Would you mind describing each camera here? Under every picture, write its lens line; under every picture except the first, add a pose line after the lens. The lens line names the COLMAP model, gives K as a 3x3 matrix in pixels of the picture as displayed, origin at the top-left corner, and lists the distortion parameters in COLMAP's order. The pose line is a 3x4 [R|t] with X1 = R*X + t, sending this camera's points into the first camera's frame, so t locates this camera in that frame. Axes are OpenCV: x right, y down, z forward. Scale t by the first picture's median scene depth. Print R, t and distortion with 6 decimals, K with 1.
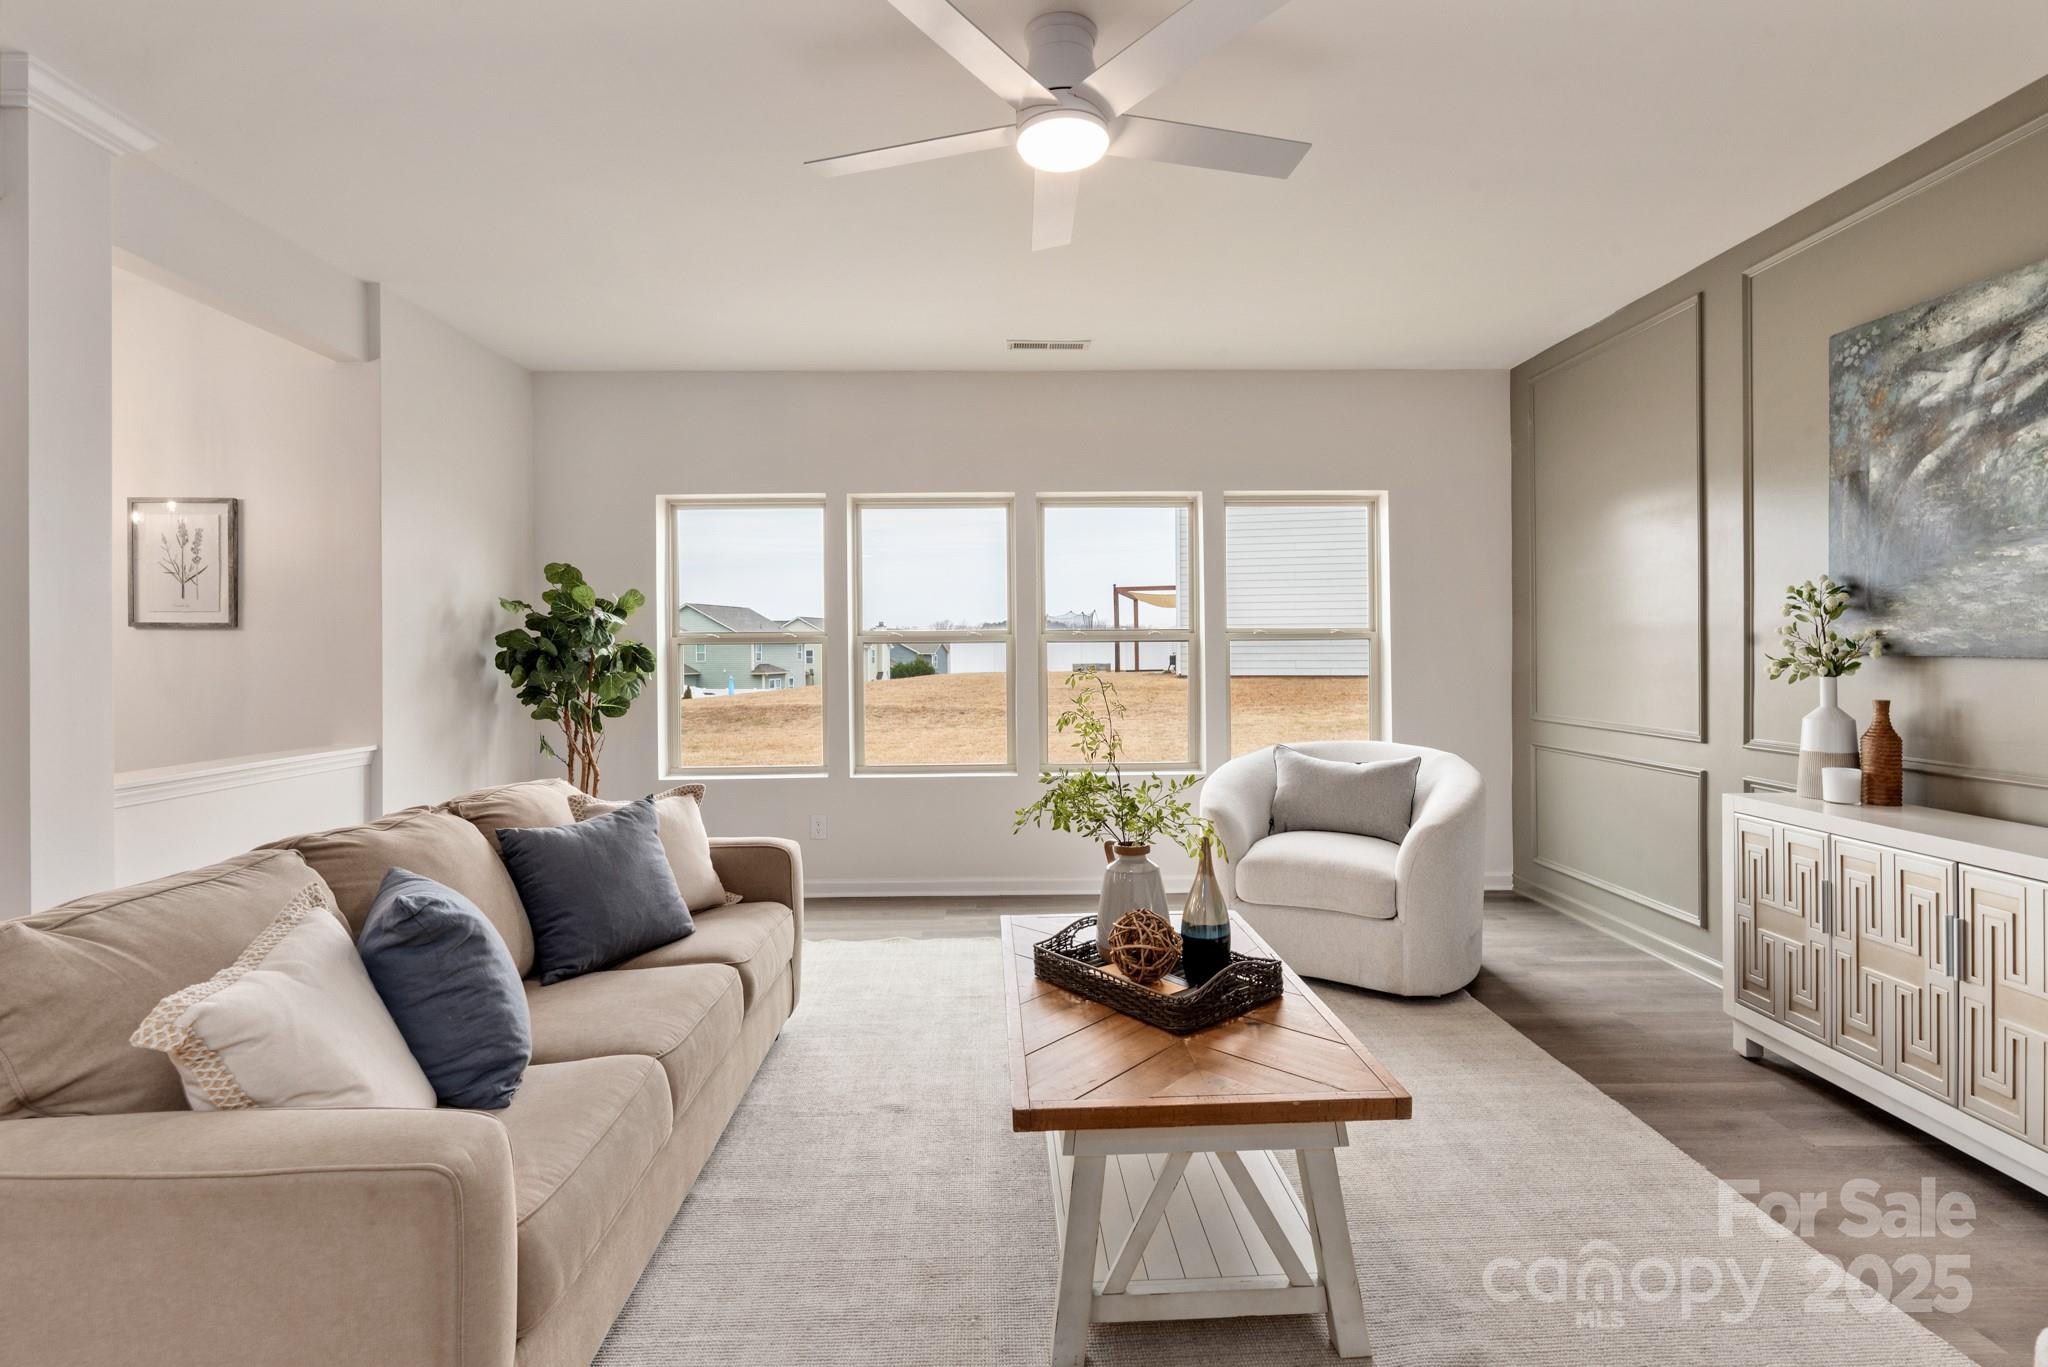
lens RADIAL K [[977.0, 0, 1014.6], [0, 977.0, 656.8], [0, 0, 1]] dist [0.002635, 0.000373]
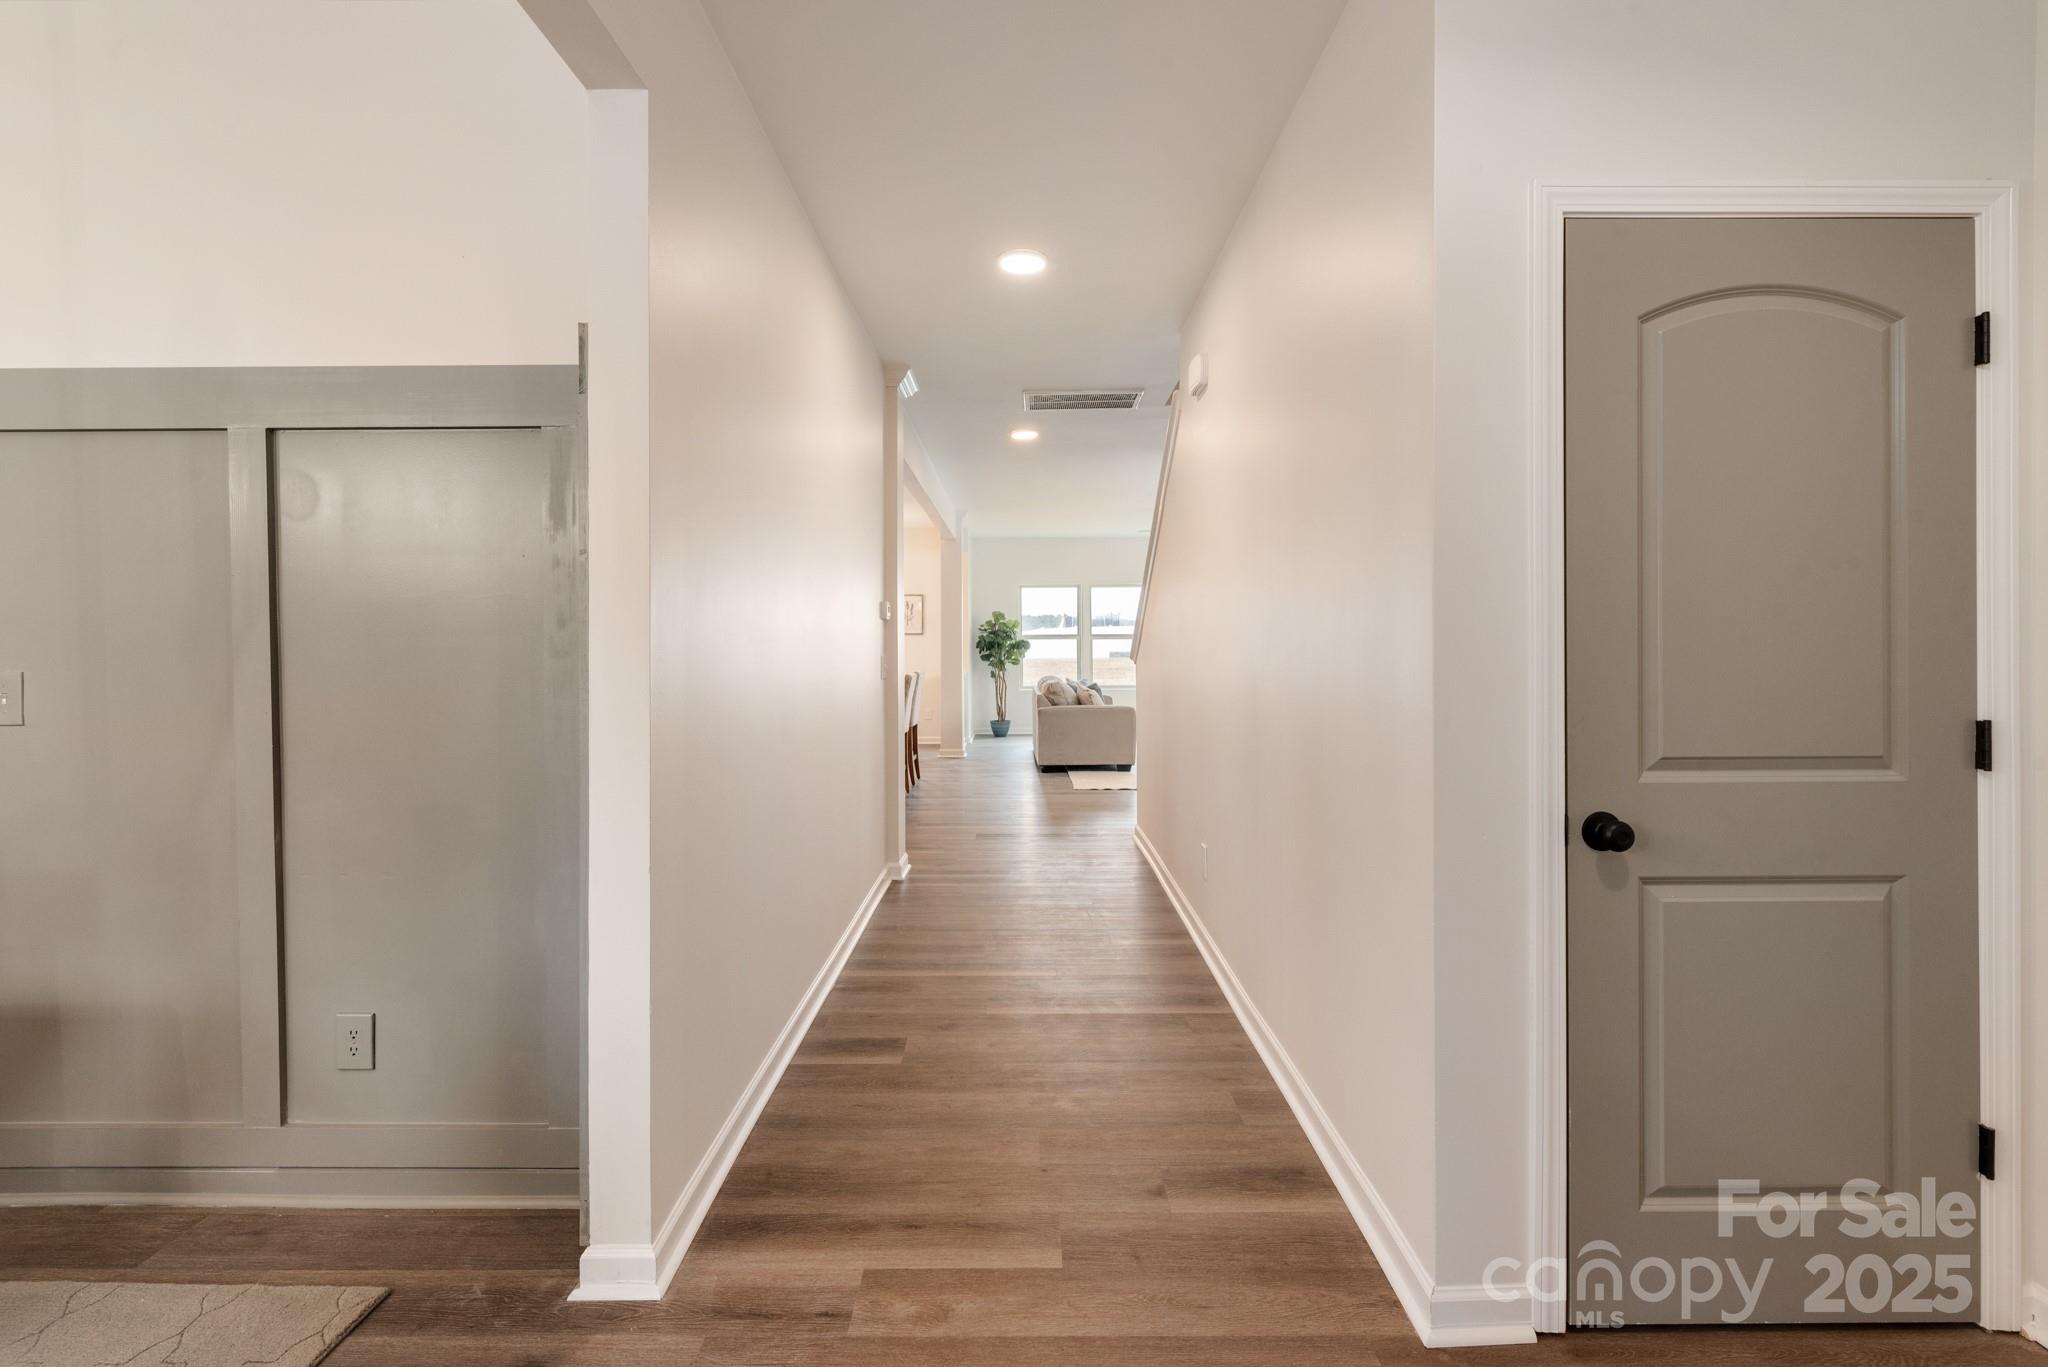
lens RADIAL K [[903.0, 0, 1025.3], [0, 903.0, 640.8], [0, 0, 1]] dist [-0.002402, -0.000375]
pose [[0.999997, 0.000979, -0.002180, -0.627753], [-0.000995, 0.999971, -0.007524, 0.018581], [0.002173, 0.007527, 0.999969, -2.792902]]
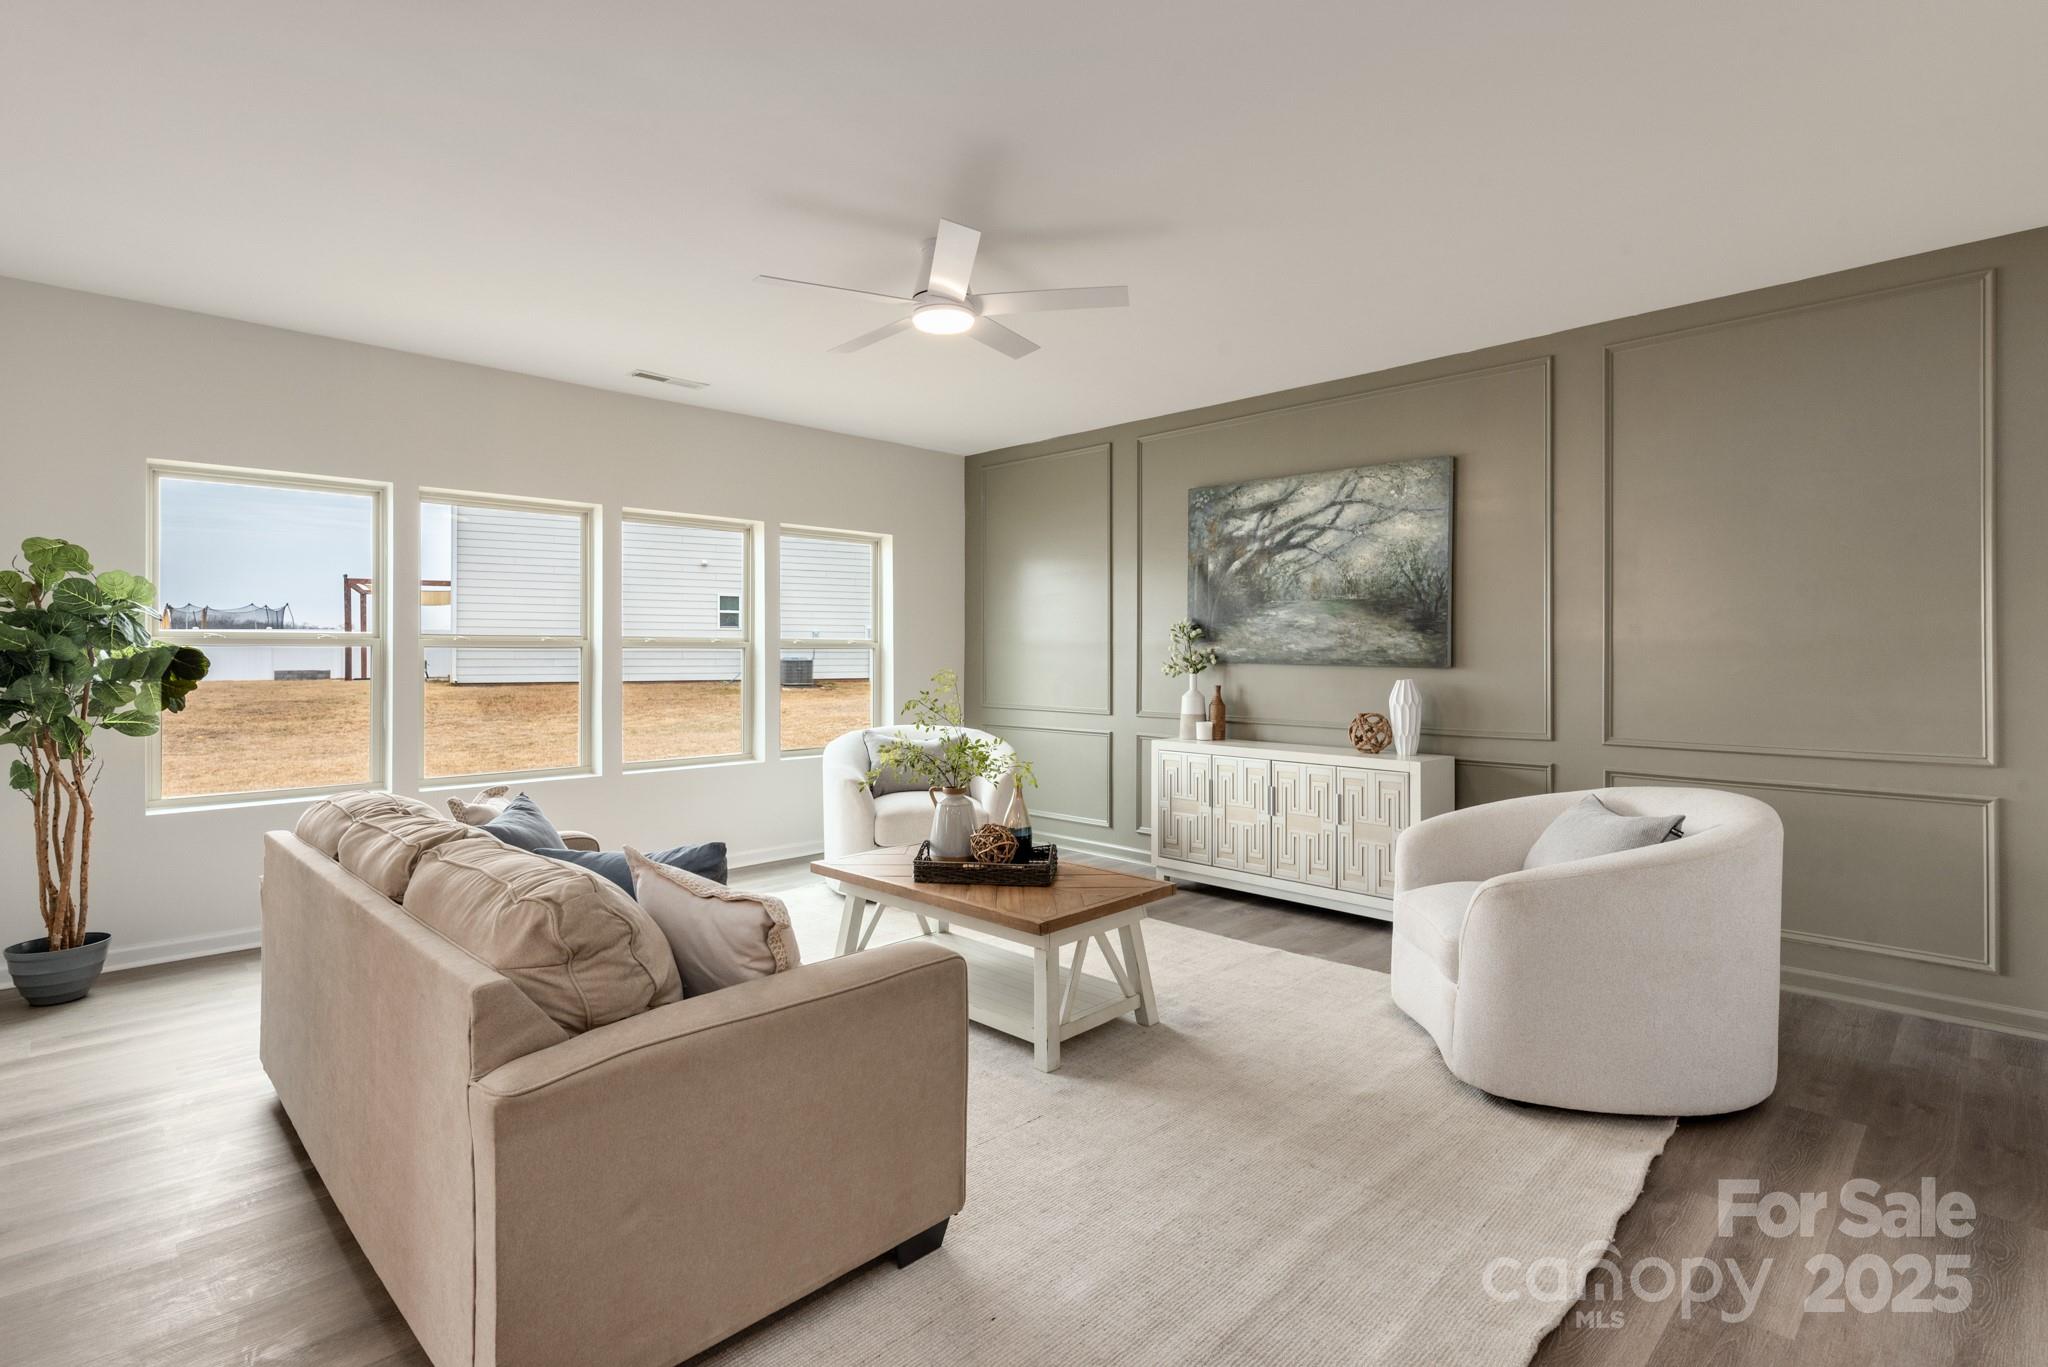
lens RADIAL K [[1005.3, 0, 1022.7], [0, 1005.3, 656.1], [0, 0, 1]] dist [-0.001916, -0.000444]
pose [[0.722667, 0.006763, 0.691163, -0.761270], [-0.002228, 0.999970, -0.007455, 0.001957], [-0.691193, 0.003847, 0.722660, -0.162097]]
